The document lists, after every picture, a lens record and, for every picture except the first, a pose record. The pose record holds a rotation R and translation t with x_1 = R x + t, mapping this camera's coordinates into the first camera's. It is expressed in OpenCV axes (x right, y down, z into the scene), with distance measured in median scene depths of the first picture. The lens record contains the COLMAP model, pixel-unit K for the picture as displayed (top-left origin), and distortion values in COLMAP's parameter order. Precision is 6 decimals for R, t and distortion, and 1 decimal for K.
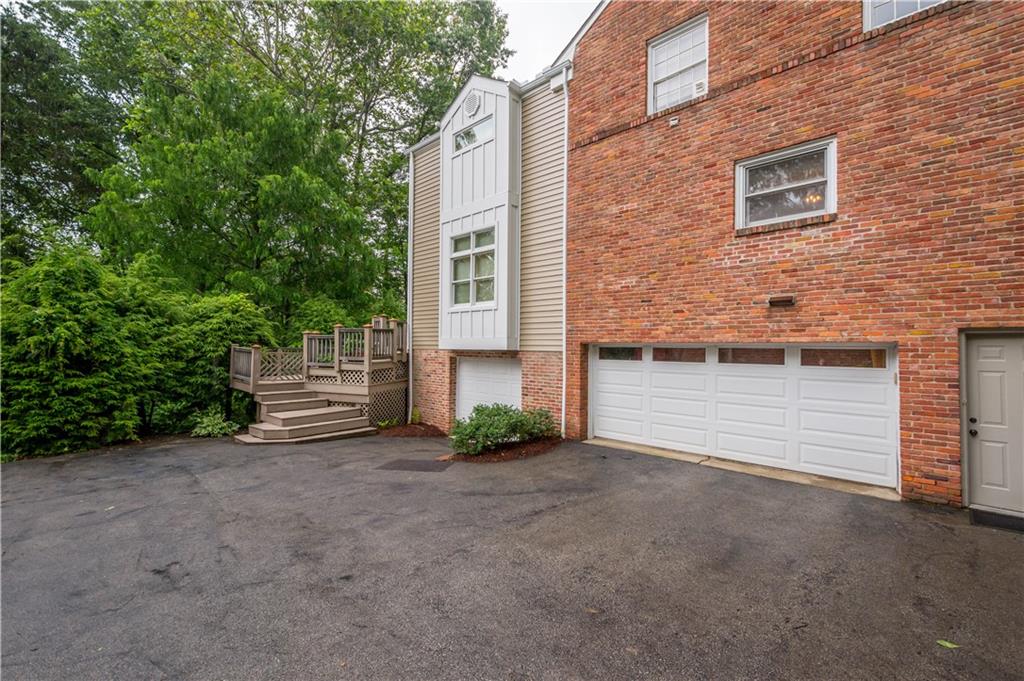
lens RADIAL K [[460.1, 0, 513.3], [0, 460.1, 339.8], [0, 0, 1]] dist [0.001681, -0.000344]
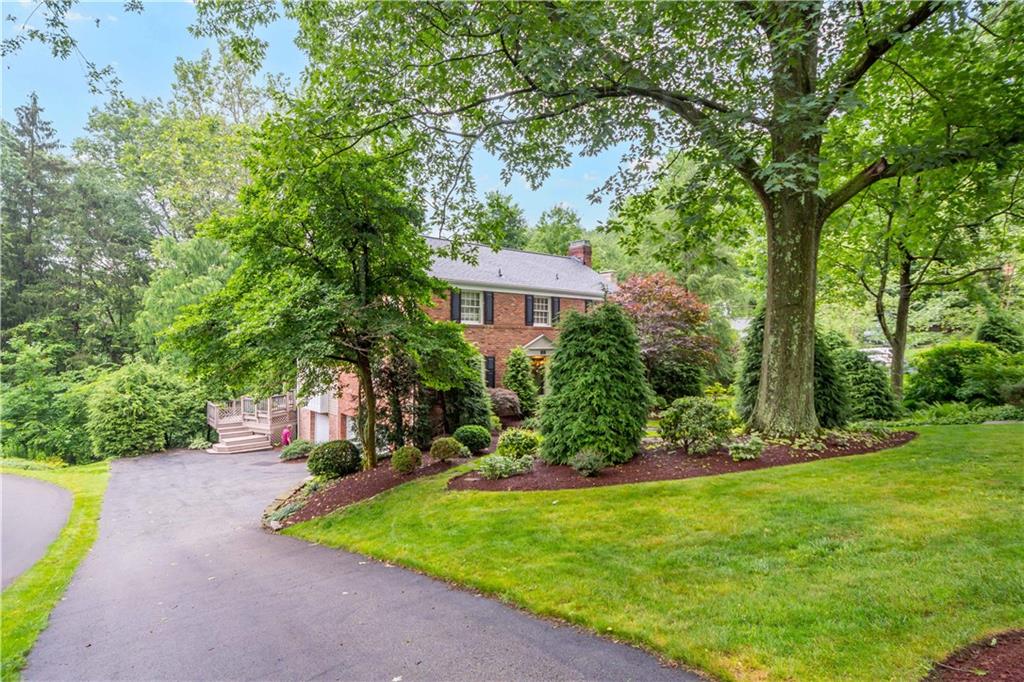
lens RADIAL K [[540.4, 0, 508.5], [0, 540.4, 342.4], [0, 0, 1]] dist [-0.000440, -0.000322]
pose [[0.994092, -0.001586, -0.108531, 1.162981], [0.003977, 0.999754, 0.021811, -0.368800], [0.108469, -0.022114, 0.993854, -1.456265]]
